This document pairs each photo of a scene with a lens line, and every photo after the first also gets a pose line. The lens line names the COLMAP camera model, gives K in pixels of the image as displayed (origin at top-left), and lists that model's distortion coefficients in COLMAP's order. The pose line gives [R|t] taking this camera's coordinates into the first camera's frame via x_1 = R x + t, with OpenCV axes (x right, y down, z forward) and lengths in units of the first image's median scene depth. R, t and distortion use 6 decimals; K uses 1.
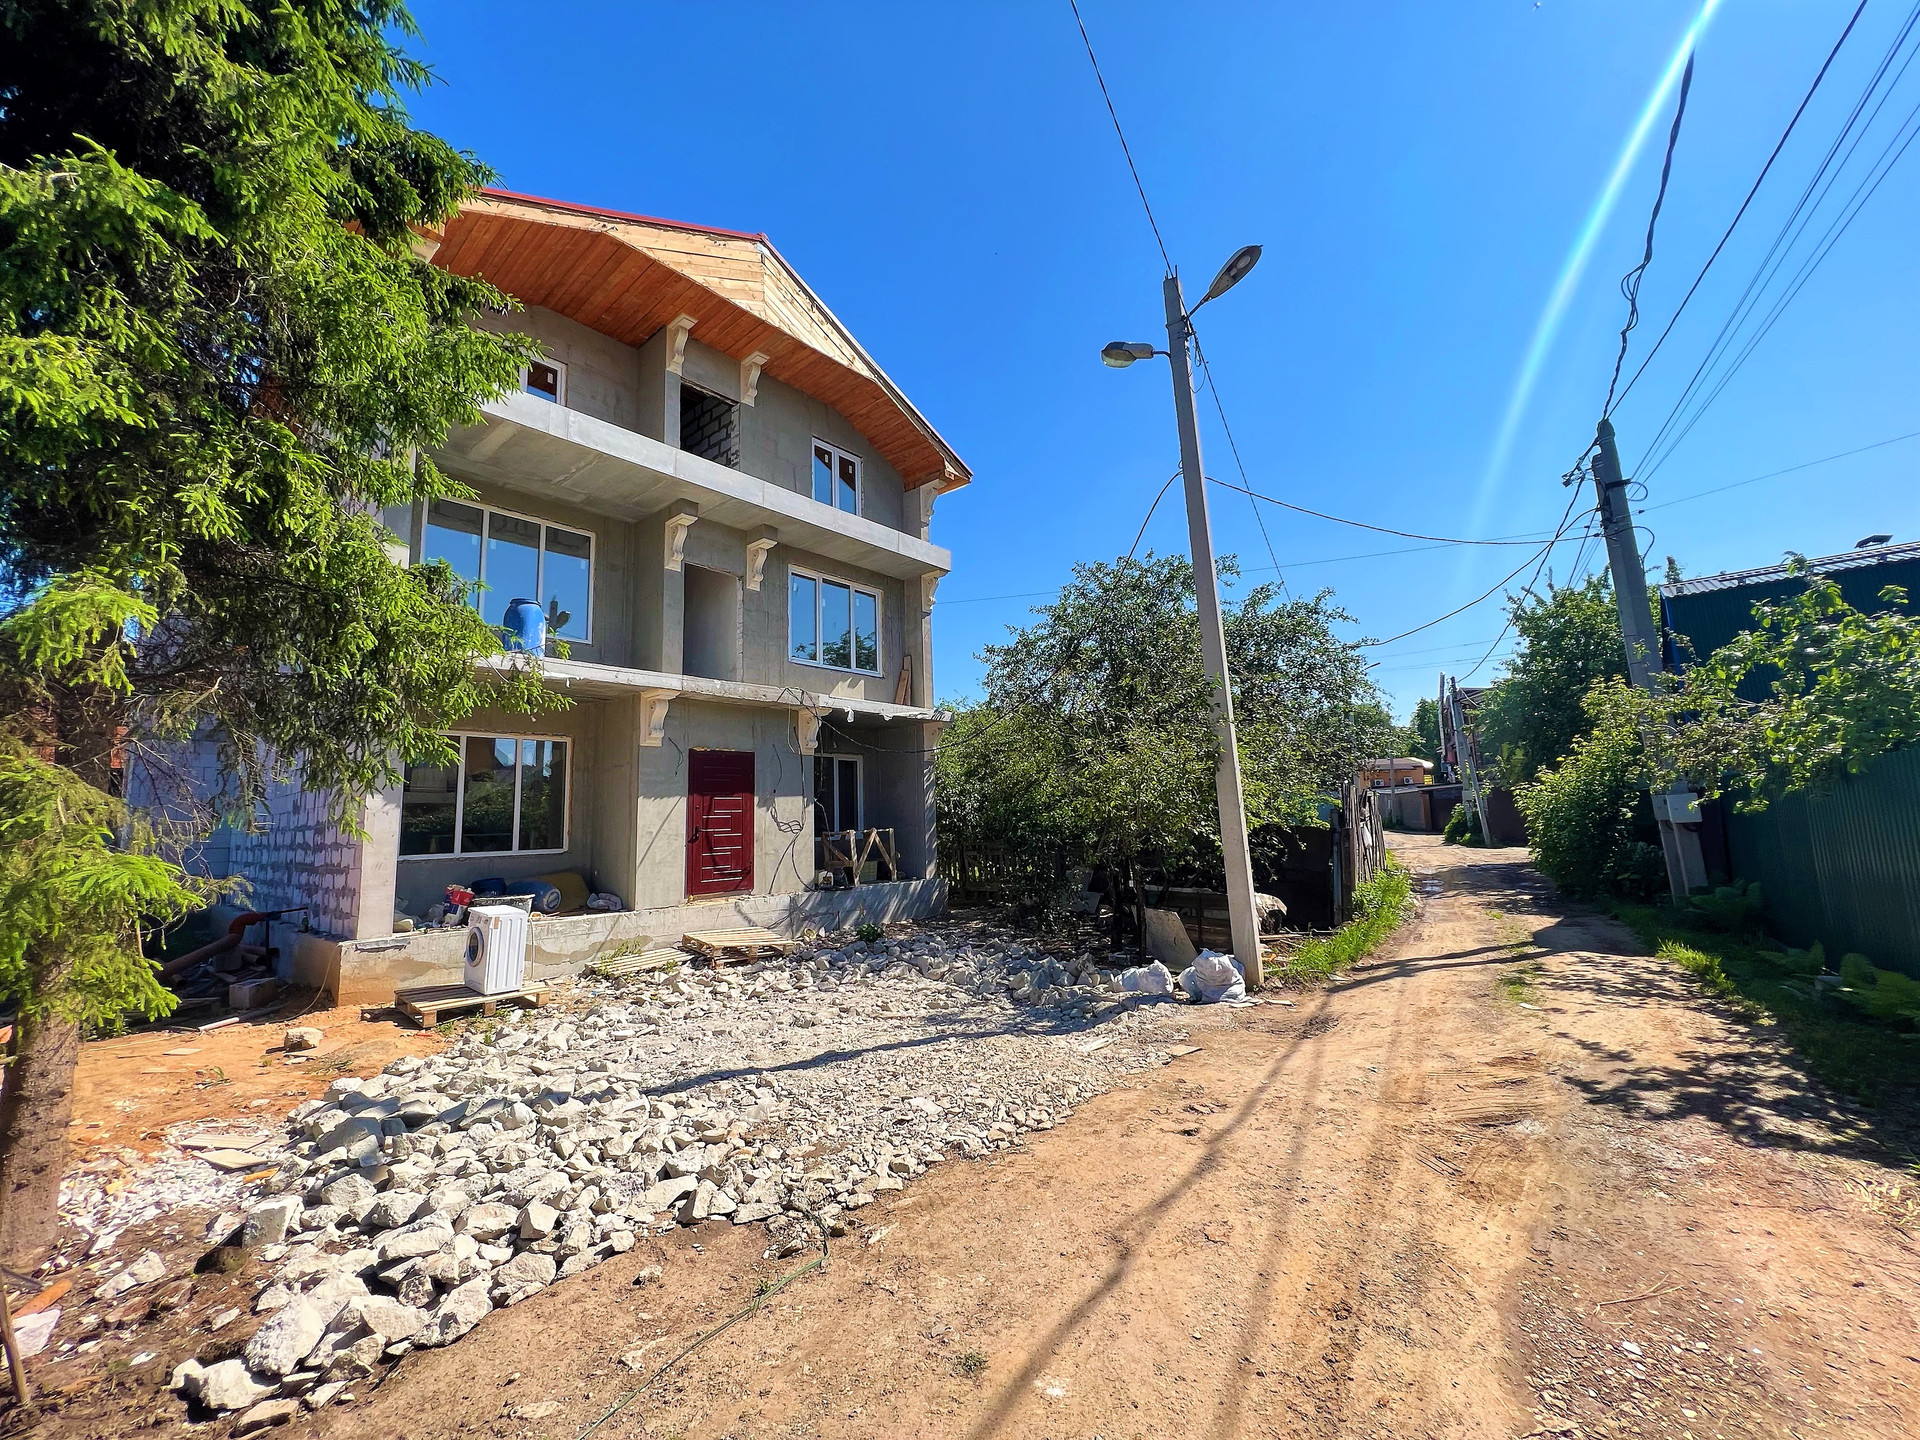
lens RADIAL K [[770.3, 0, 965.8], [0, 770.3, 721.9], [0, 0, 1]] dist [-0.001070, 0.000465]
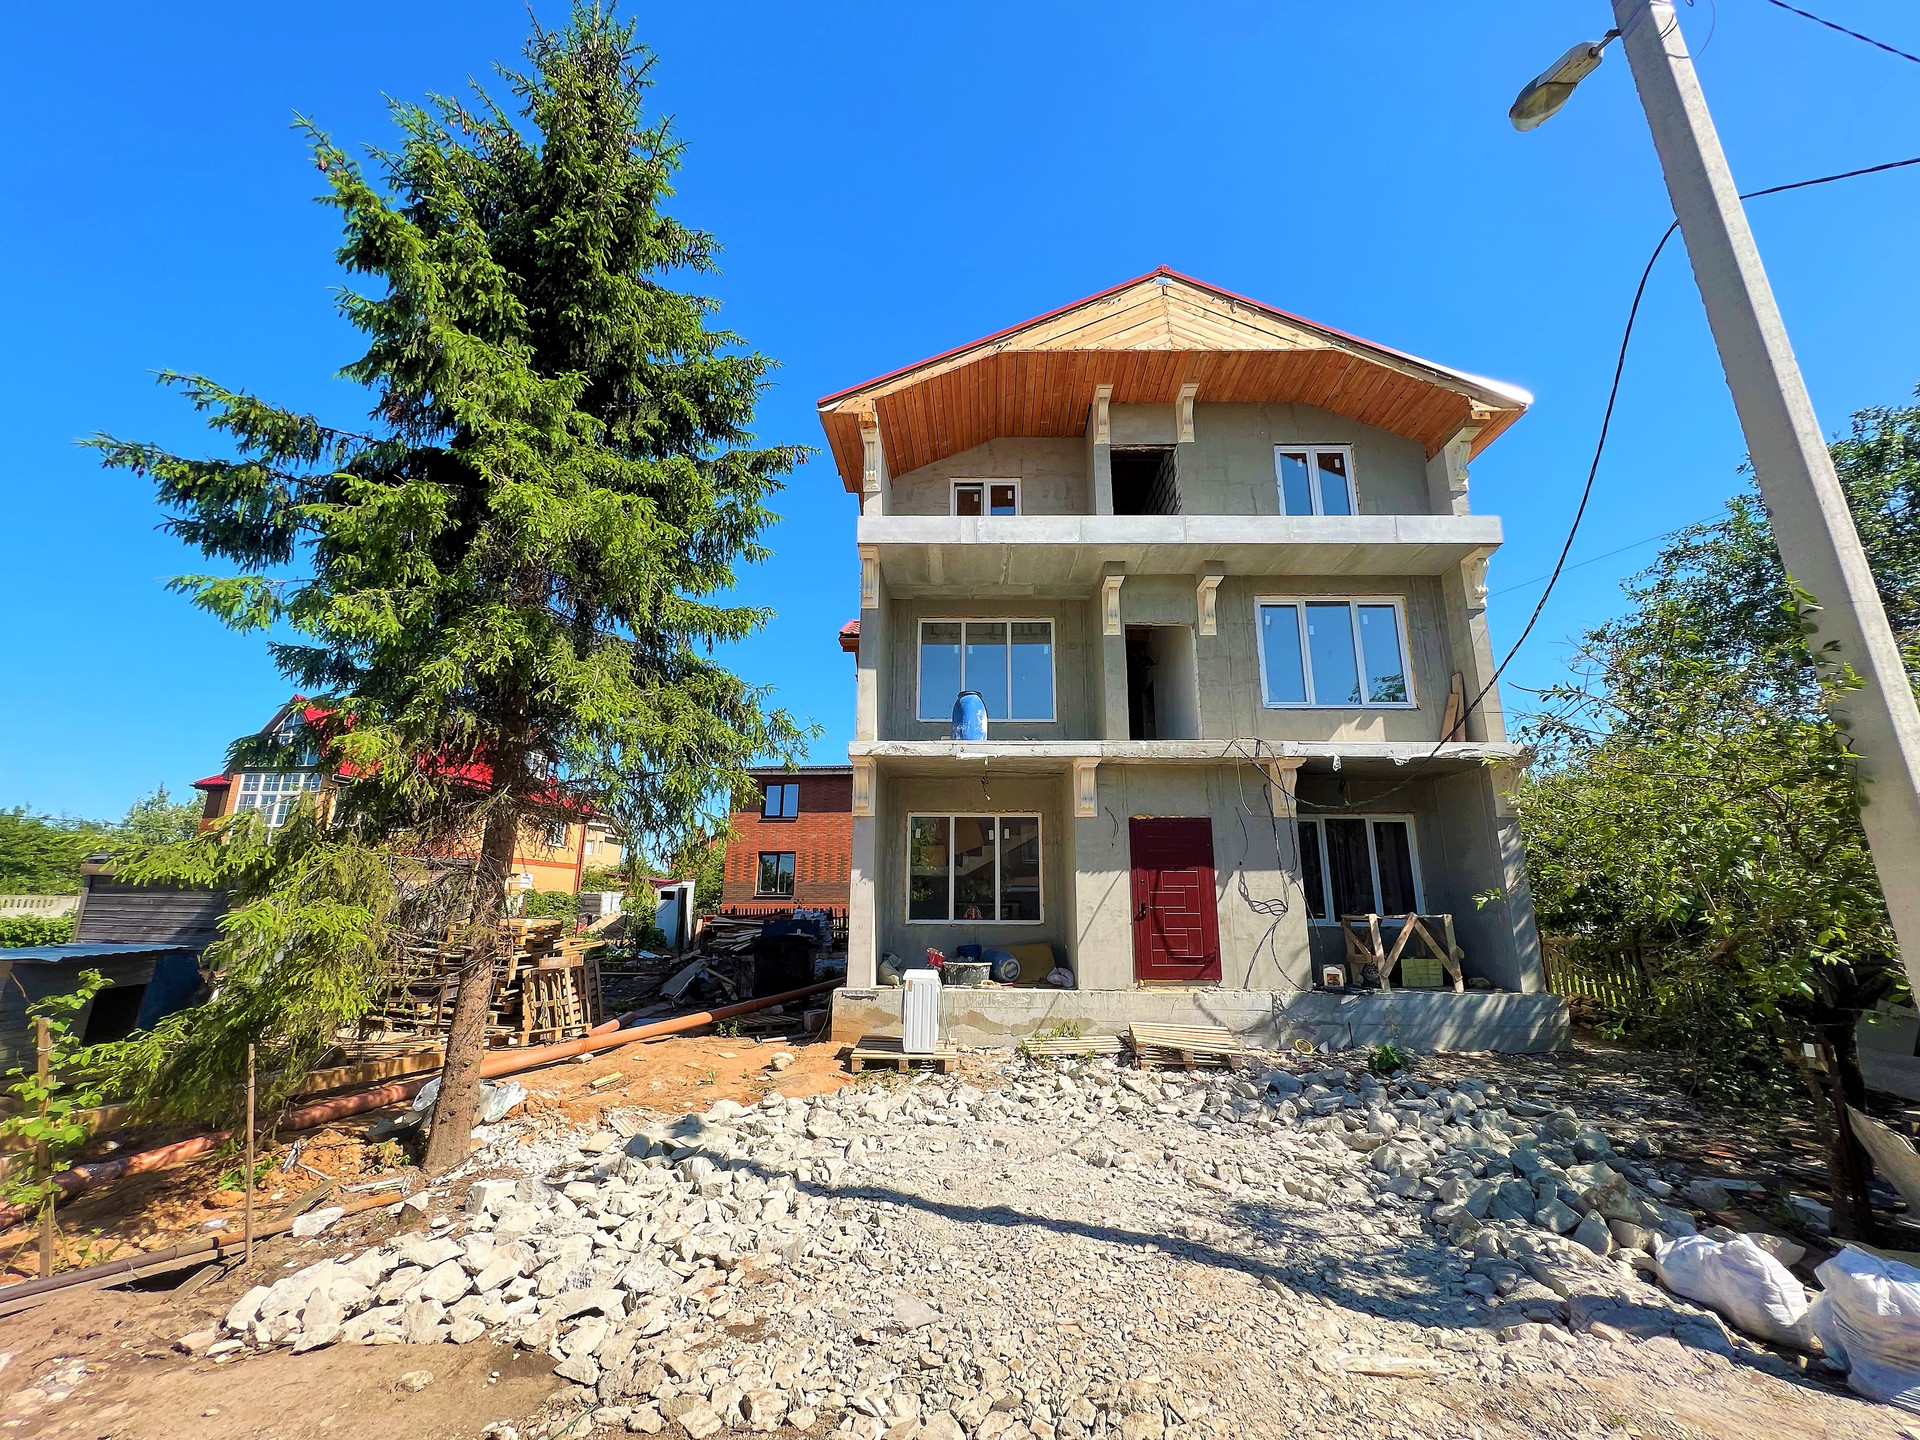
lens RADIAL K [[770.3, 0, 967.5], [0, 770.3, 722.0], [0, 0, 1]] dist [-0.001070, 0.000465]
pose [[0.641473, -0.145973, -0.753129, 0.289973], [0.074351, 0.988938, -0.128350, 0.031424], [0.763534, 0.026337, 0.645231, 0.303181]]
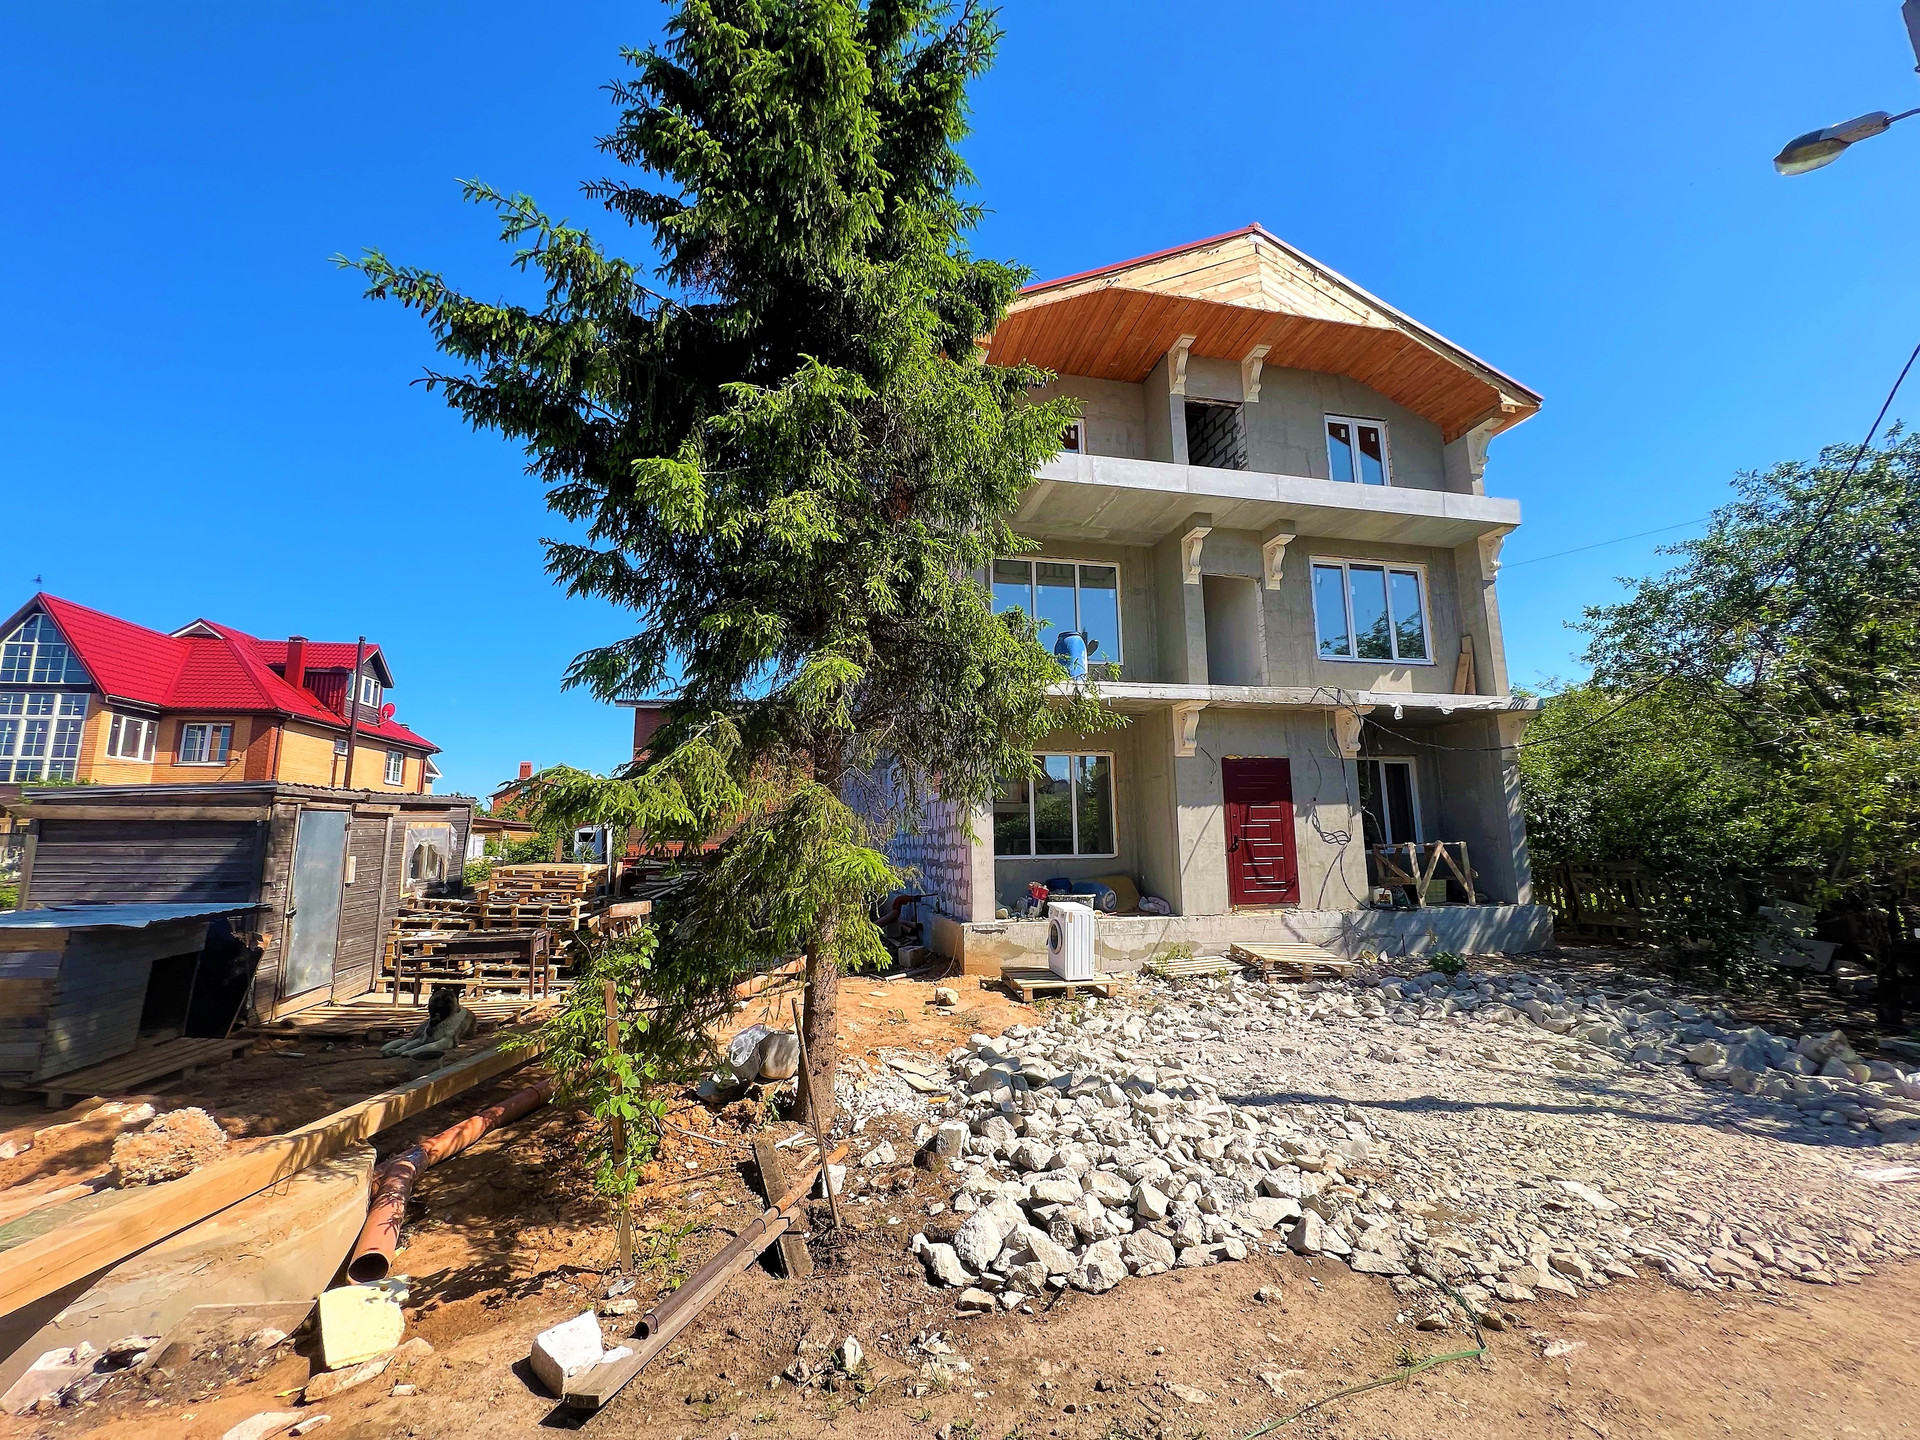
lens RADIAL K [[770.3, 0, 967.9], [0, 770.3, 722.5], [0, 0, 1]] dist [-0.001070, 0.000465]
pose [[0.799900, -0.072246, -0.595769, -0.029130], [0.064731, 0.997322, -0.034030, 0.002489], [0.596632, -0.011343, 0.802435, 0.000637]]
